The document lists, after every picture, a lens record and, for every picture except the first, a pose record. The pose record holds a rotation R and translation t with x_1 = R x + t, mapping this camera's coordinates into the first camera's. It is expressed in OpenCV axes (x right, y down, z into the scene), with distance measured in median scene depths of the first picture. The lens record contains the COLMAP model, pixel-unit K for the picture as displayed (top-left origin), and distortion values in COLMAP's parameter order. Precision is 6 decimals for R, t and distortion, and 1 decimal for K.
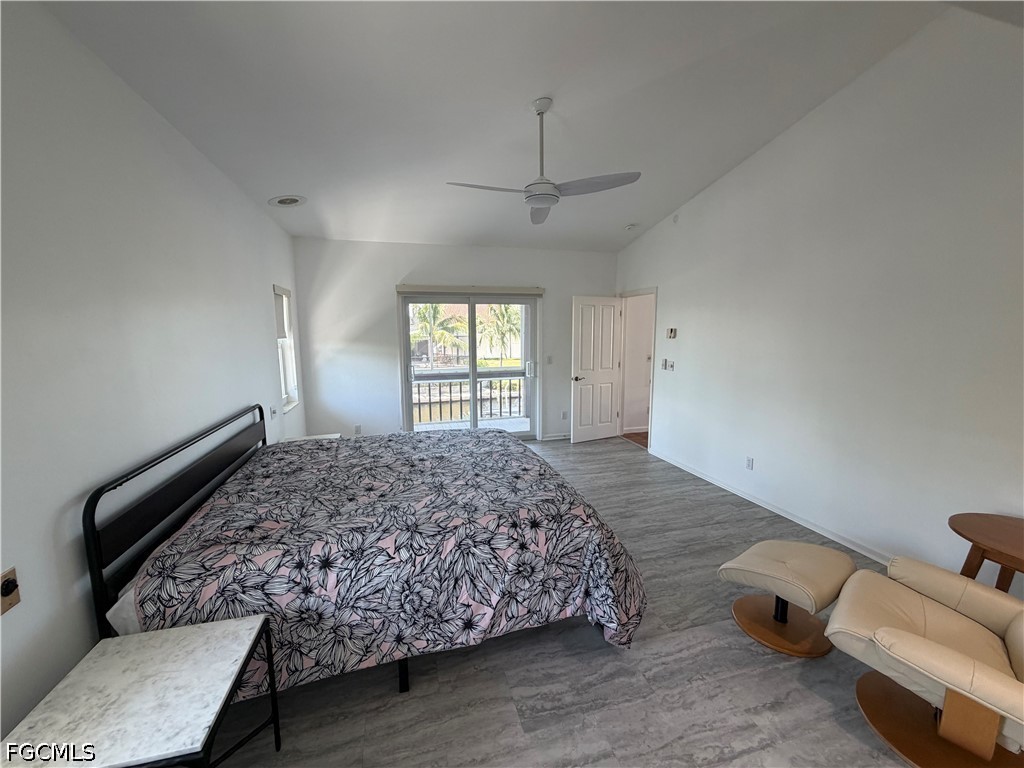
lens RADIAL K [[407.7, 0, 507.8], [0, 407.7, 386.2], [0, 0, 1]] dist [-0.000099, 0.000614]
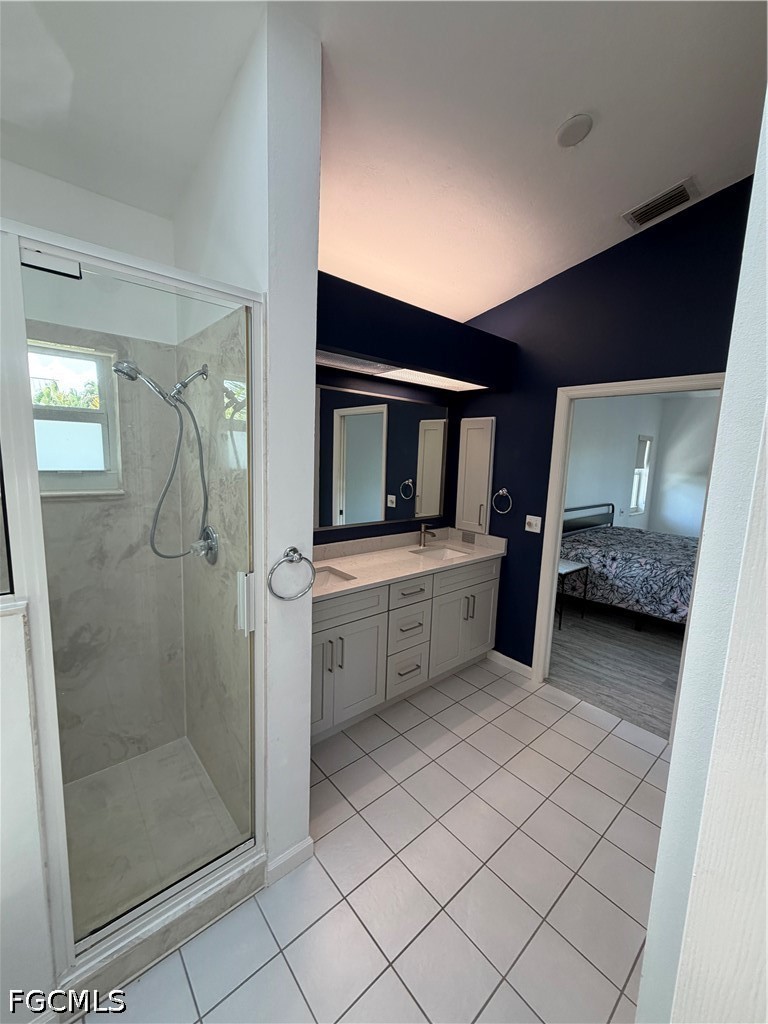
lens RADIAL K [[407.7, 0, 380.8], [0, 407.7, 508.3], [0, 0, 1]] dist [-0.000099, 0.000614]
pose [[0.419935, 0.146030, -0.895729, 1.092533], [-0.161234, 0.983274, 0.084713, 0.144870], [0.893117, 0.108848, 0.436456, -1.330250]]
